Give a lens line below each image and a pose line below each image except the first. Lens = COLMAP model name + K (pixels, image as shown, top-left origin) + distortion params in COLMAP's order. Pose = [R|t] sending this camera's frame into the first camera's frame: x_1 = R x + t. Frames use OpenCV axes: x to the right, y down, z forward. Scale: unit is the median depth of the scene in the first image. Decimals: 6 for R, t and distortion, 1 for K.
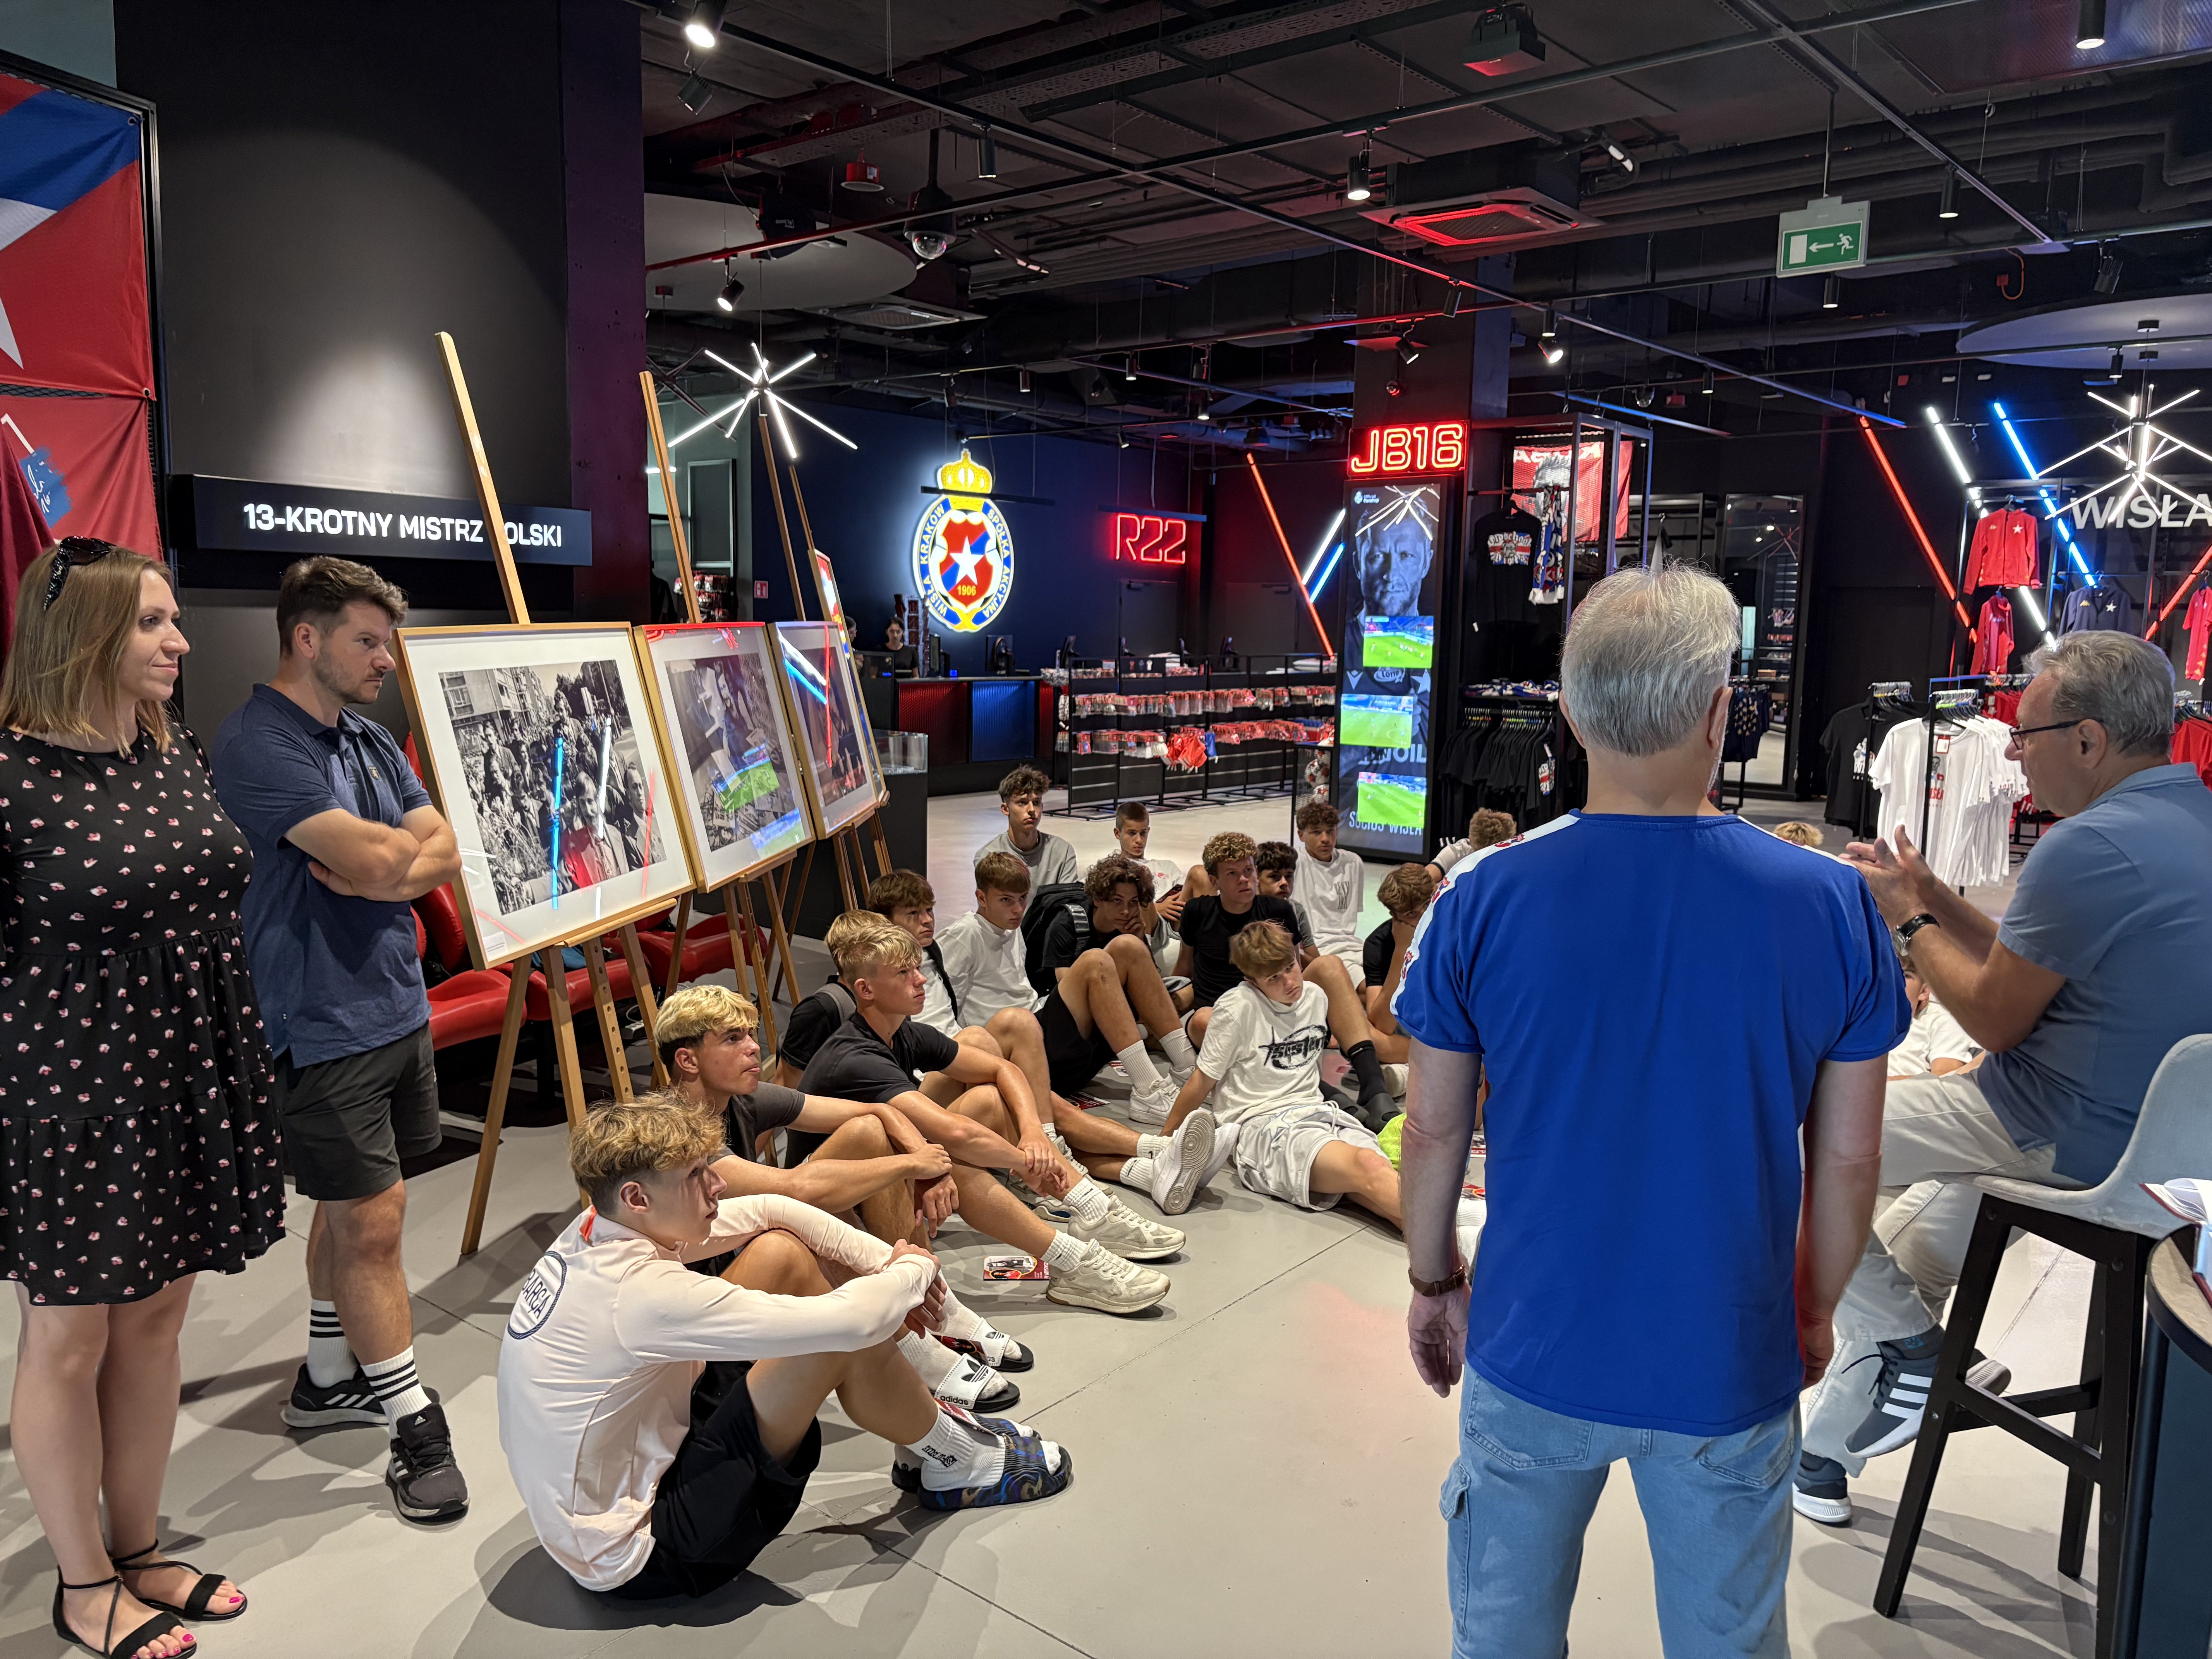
lens RADIAL K [[1651.3, 0, 1131.7], [0, 1651.3, 840.6], [0, 0, 1]] dist [0.060118, -0.056048]
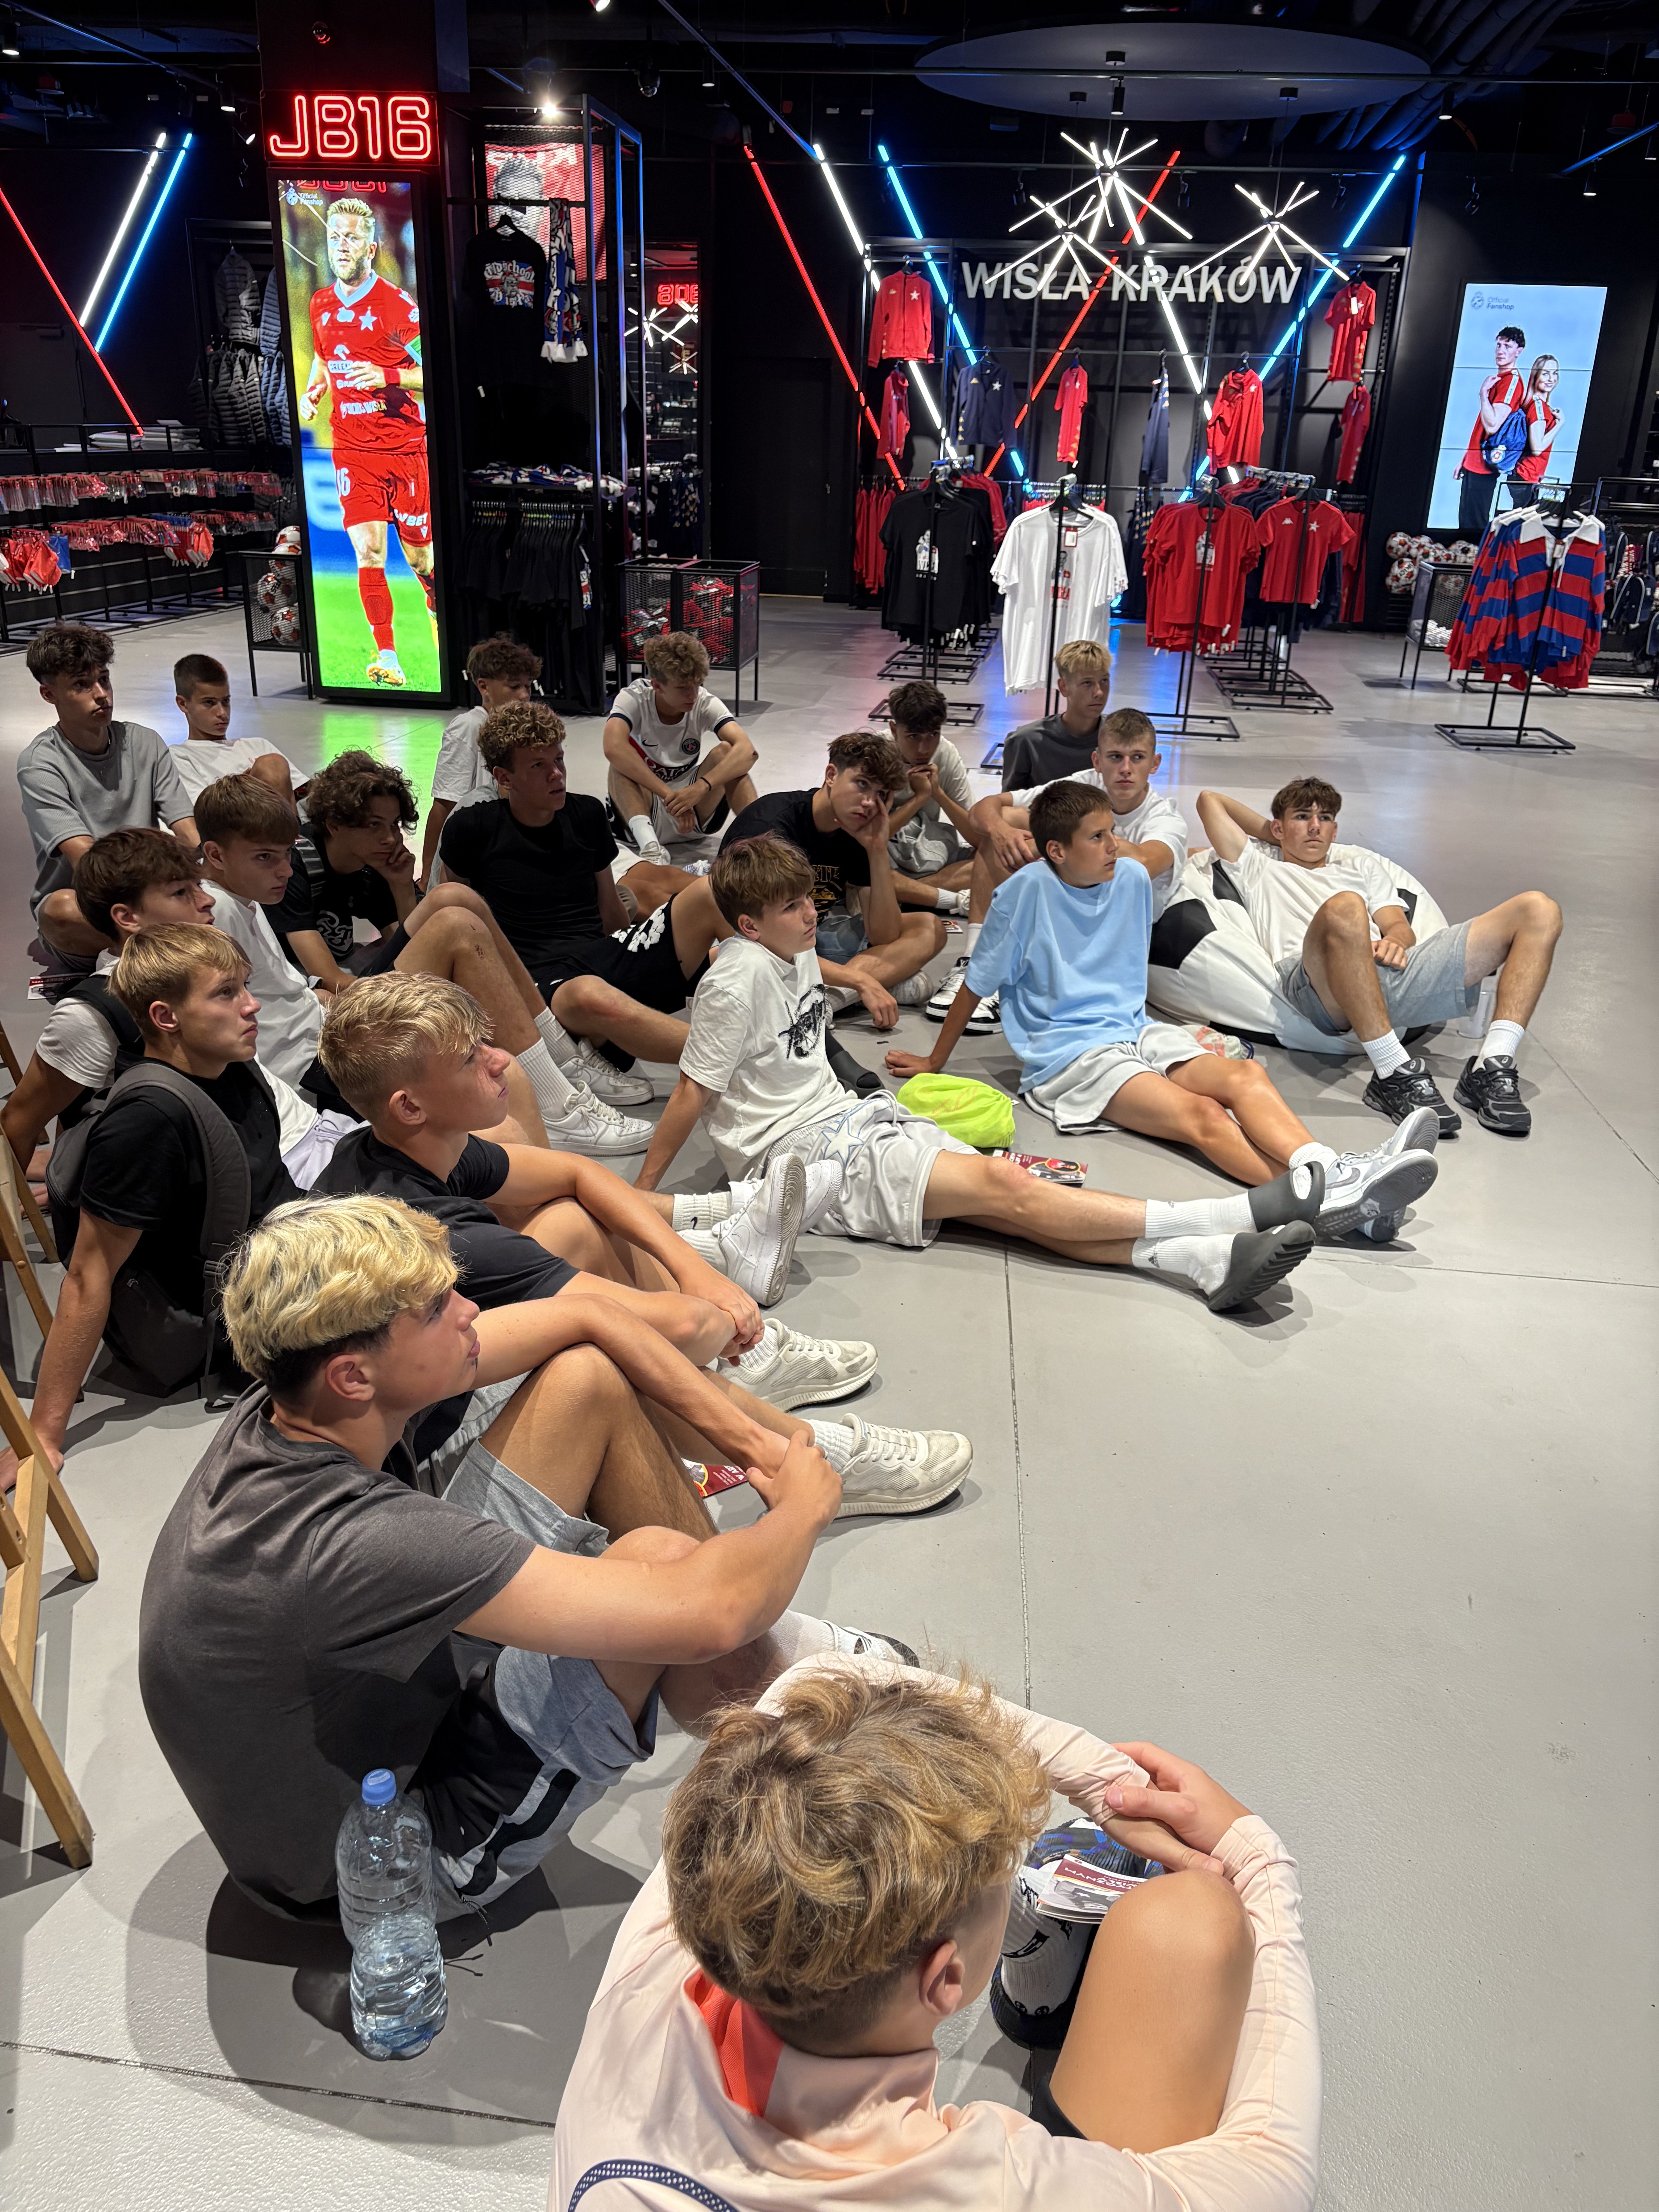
lens RADIAL K [[1651.3, 0, 788.3], [0, 1651.3, 1096.0], [0, 0, 1]] dist [0.060118, -0.056048]
pose [[0.845445, -0.192754, 0.498064, -0.127106], [0.054149, 0.958729, 0.279119, -0.020554], [-0.531310, -0.209010, 0.820990, 0.196131]]
